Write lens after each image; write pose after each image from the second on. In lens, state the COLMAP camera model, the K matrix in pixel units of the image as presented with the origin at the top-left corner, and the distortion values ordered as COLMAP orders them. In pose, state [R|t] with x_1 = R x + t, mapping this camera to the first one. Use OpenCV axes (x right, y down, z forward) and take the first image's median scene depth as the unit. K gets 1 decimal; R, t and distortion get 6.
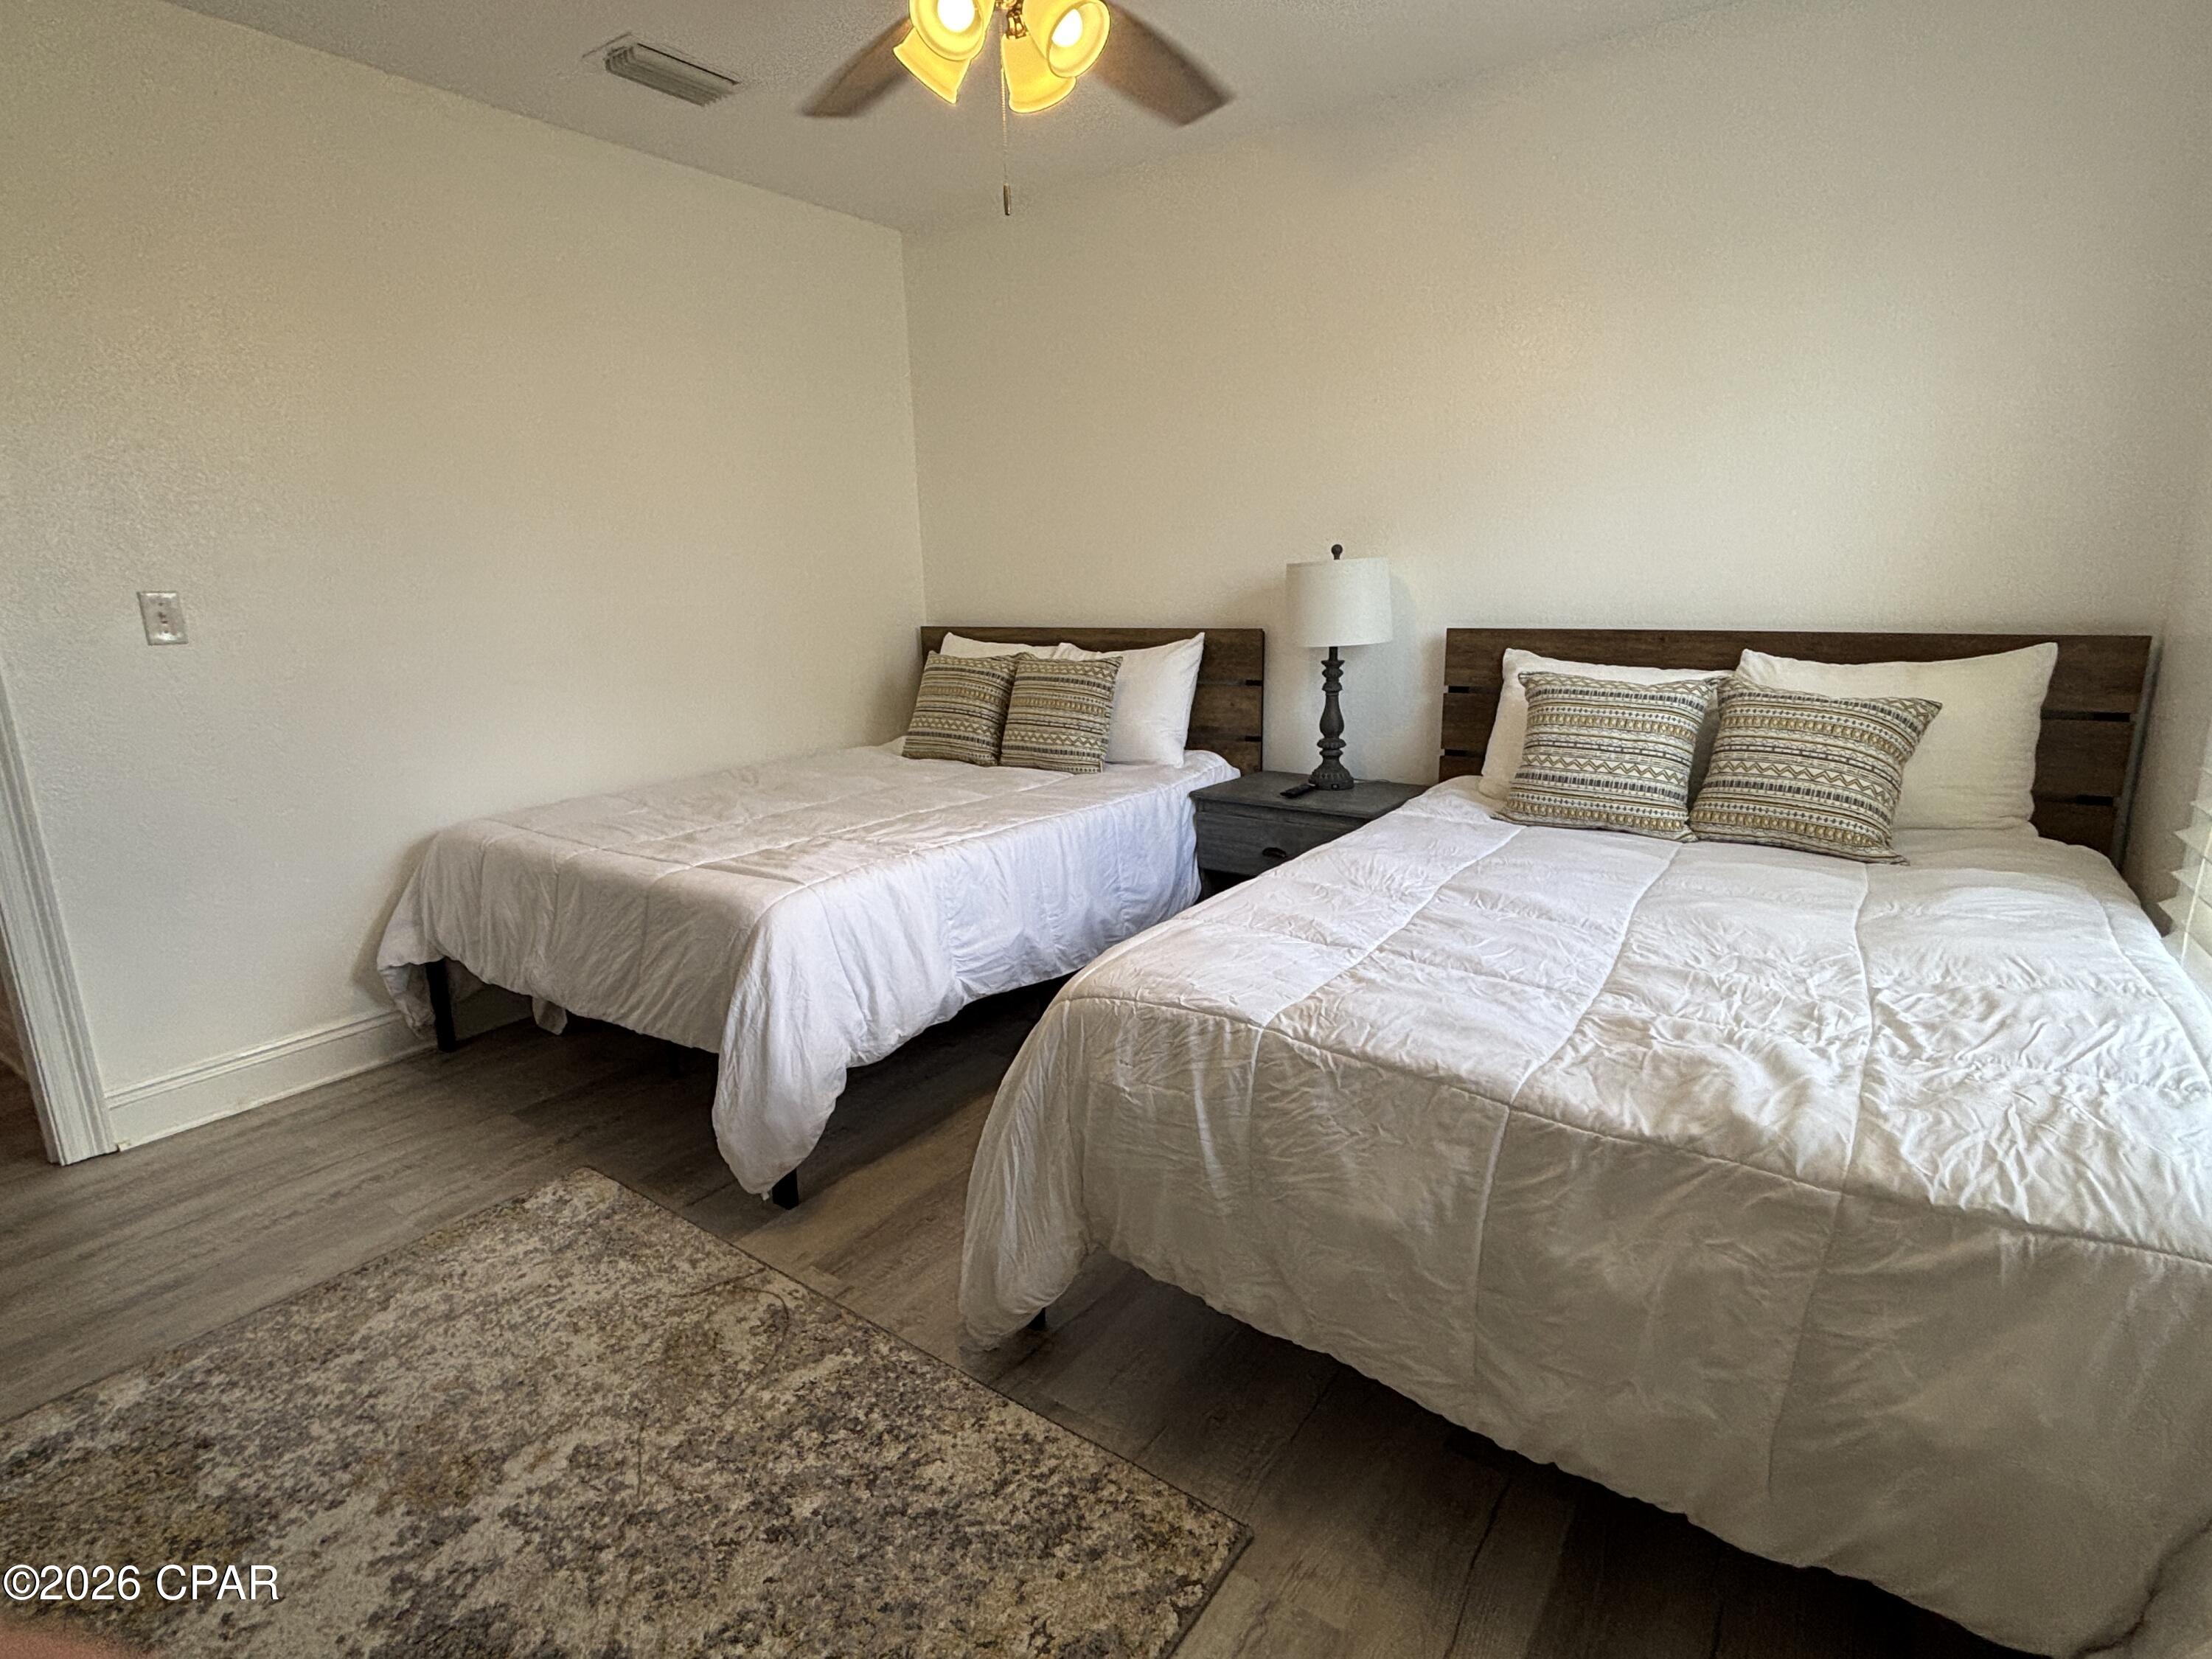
lens RADIAL K [[1128.1, 0, 1102.7], [0, 1128.1, 819.8], [0, 0, 1]] dist [0.002611, -0.000044]
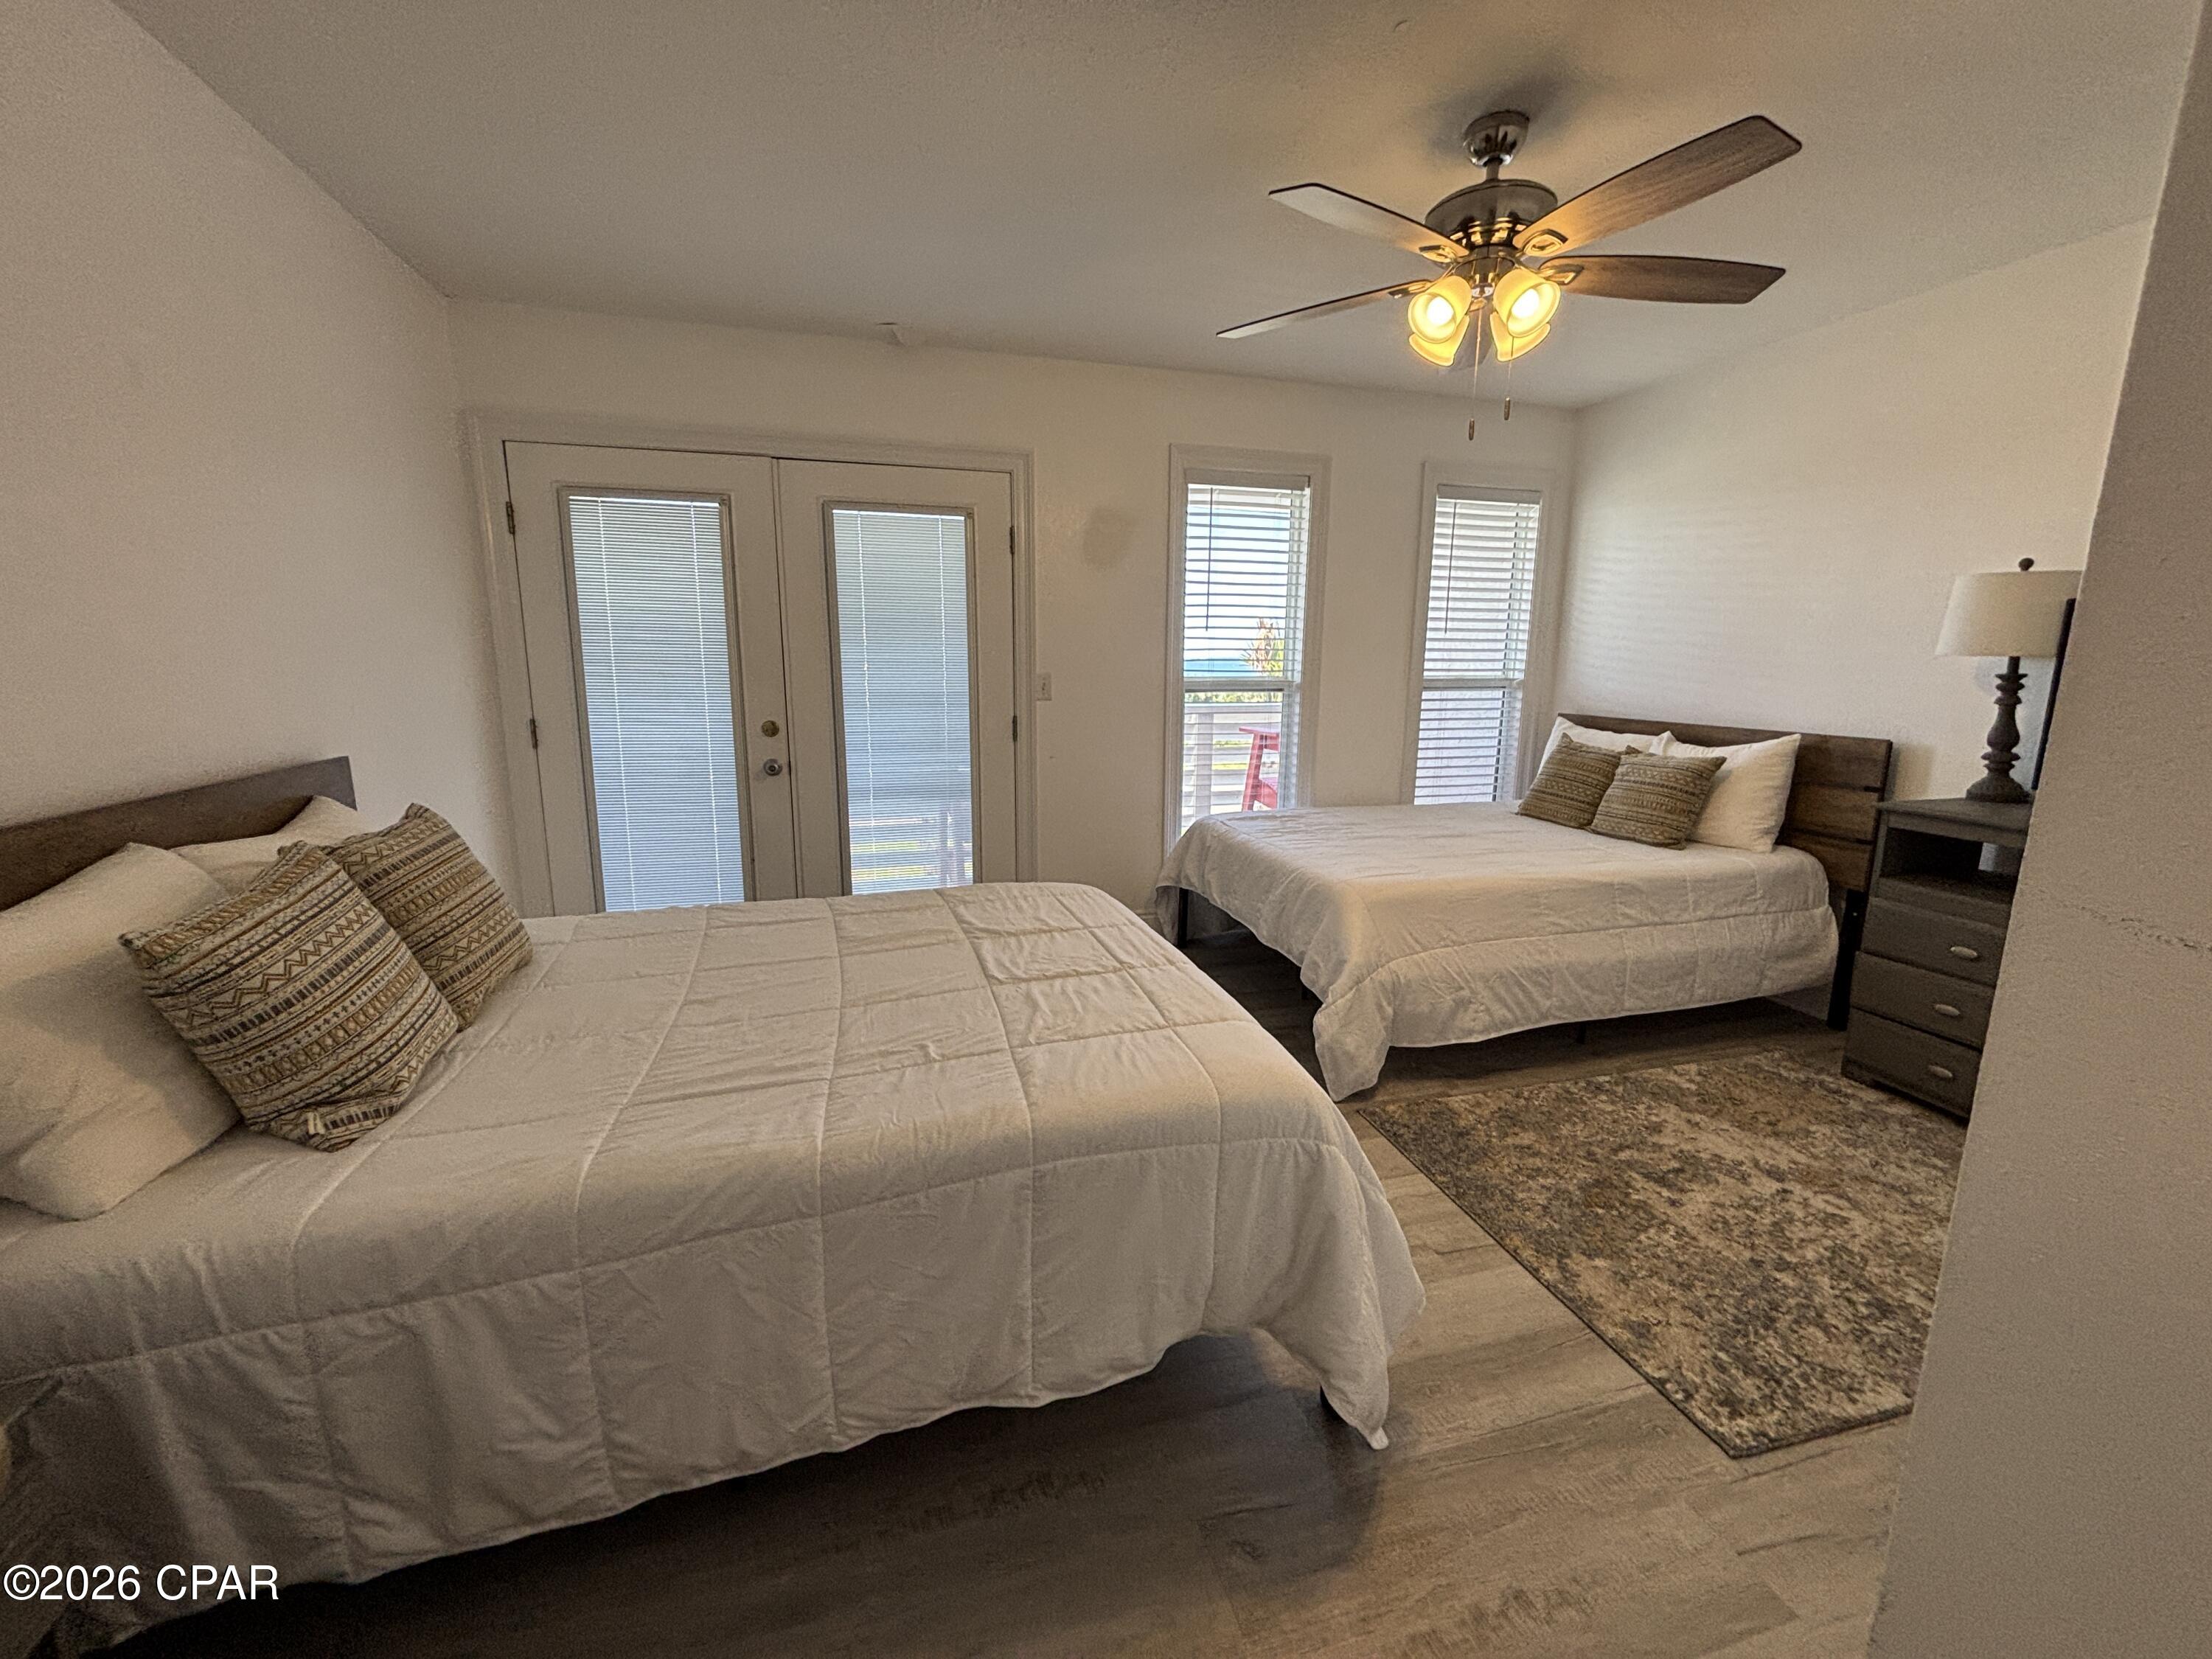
lens RADIAL K [[894.7, 0, 1105.7], [0, 894.7, 832.7], [0, 0, 1]] dist [0.000091, 0.001150]
pose [[-0.622252, 0.161234, -0.766032, 1.109288], [-0.168451, 0.928055, 0.332170, -0.212982], [0.764478, 0.335733, -0.550325, 0.704414]]
